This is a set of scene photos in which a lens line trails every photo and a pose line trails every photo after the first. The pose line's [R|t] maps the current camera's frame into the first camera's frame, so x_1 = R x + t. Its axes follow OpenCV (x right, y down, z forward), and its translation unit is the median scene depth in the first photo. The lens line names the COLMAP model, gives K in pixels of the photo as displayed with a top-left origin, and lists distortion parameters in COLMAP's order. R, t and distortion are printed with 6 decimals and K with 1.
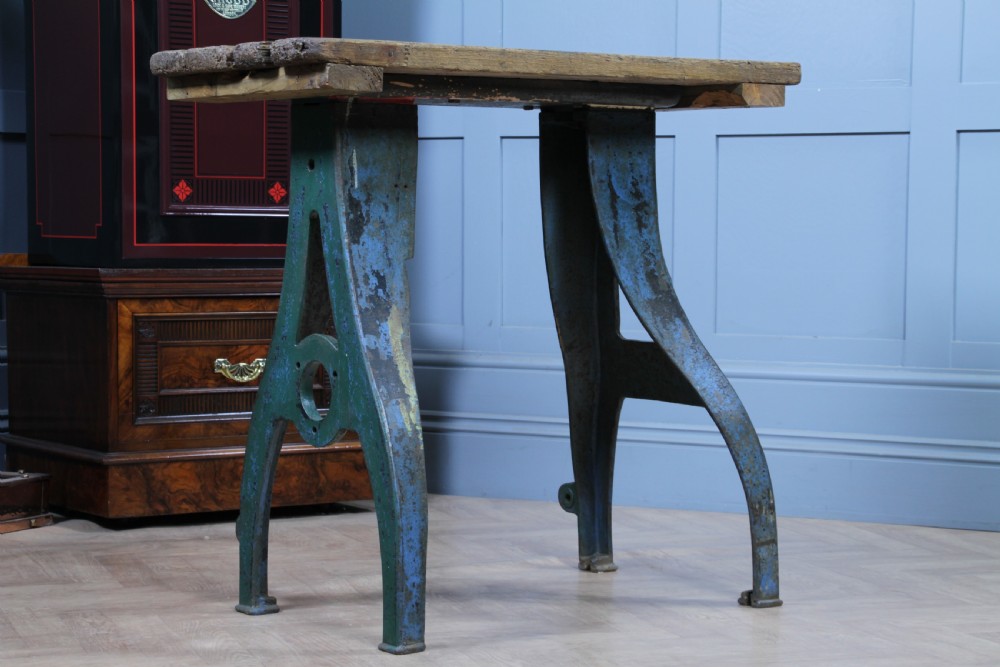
lens RADIAL K [[2420.0, 0, 496.4], [0, 2420.0, 333.0], [0, 0, 1]] dist [0.404379, 0.000000]
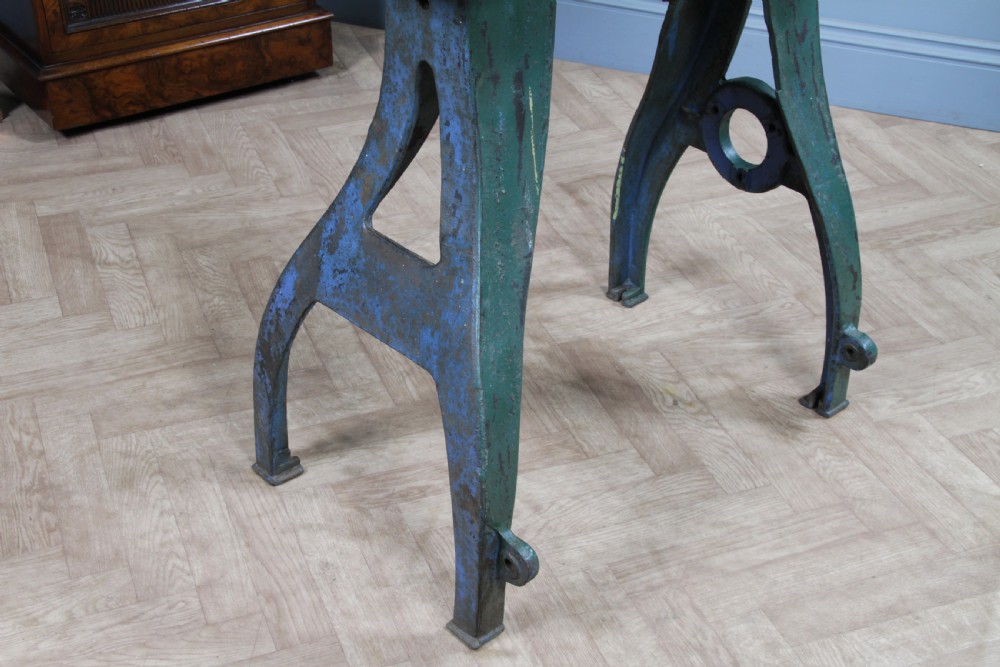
lens RADIAL K [[1468.8, 0, 507.7], [0, 1468.8, 360.9], [0, 0, 1]] dist [0.103519, 0.000000]
pose [[0.998422, -0.027534, 0.048934, -0.005352], [-0.001178, 0.861048, 0.508522, -0.153182], [-0.056136, -0.507778, 0.859657, 0.415213]]
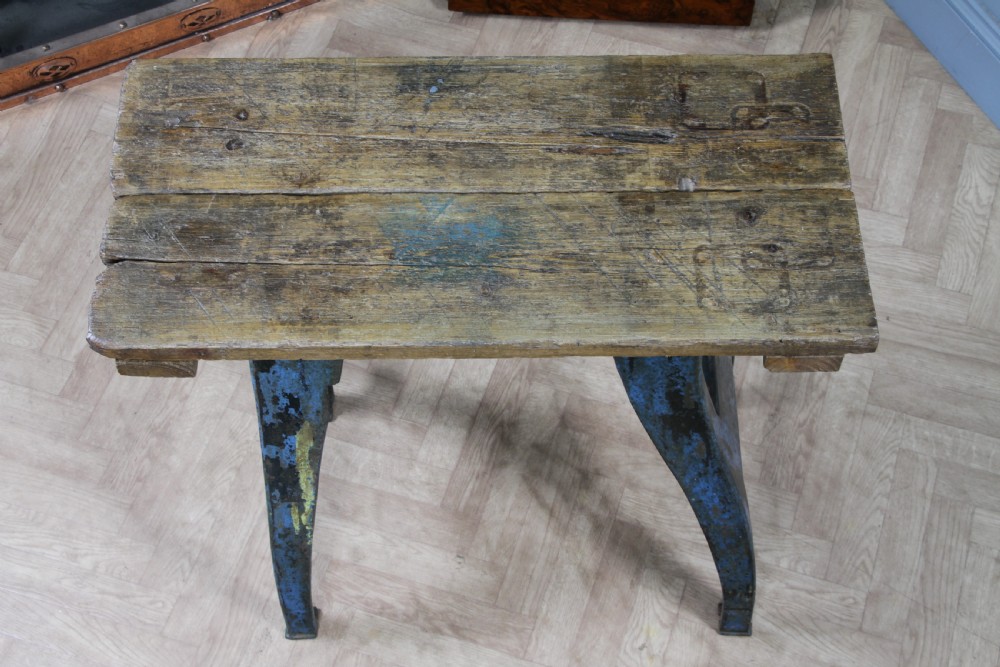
lens RADIAL K [[1617.3, 0, 491.0], [0, 1617.3, 350.4], [0, 0, 1]] dist [0.144673, 0.000000]
pose [[0.806149, 0.495896, -0.322817, 0.156840], [-0.026800, 0.575604, 0.817289, -0.415563], [0.591105, -0.650205, 0.477313, 0.574967]]
